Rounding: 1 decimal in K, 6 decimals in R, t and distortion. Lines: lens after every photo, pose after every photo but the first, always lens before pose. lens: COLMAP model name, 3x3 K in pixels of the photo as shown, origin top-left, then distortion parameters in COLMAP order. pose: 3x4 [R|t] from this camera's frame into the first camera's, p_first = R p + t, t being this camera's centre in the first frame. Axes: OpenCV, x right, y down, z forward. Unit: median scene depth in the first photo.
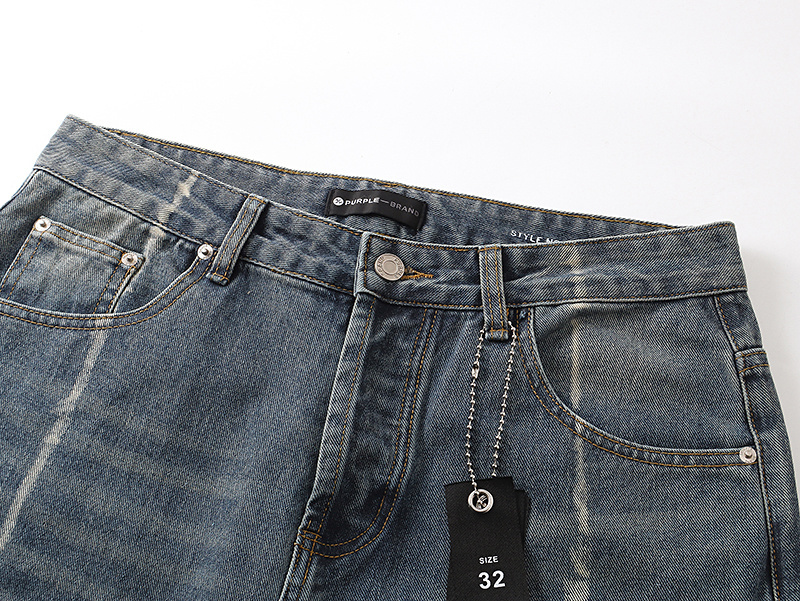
lens RADIAL K [[1616.9, 0, 400.0], [0, 1616.9, 300.5], [0, 0, 1]] dist [-0.179862, -0.318843]
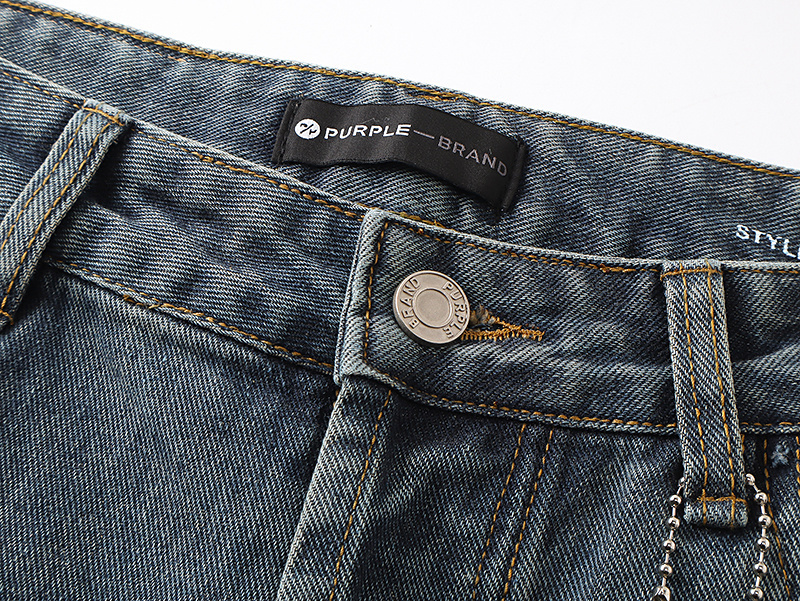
lens RADIAL K [[1616.9, 0, 400.0], [0, 1616.9, 300.5], [0, 0, 1]] dist [-0.179862, -0.318843]
pose [[0.998701, 0.049936, 0.010099, -0.017673], [-0.050202, 0.998344, 0.028095, -0.032243], [-0.008679, -0.028566, 0.999554, 0.616806]]
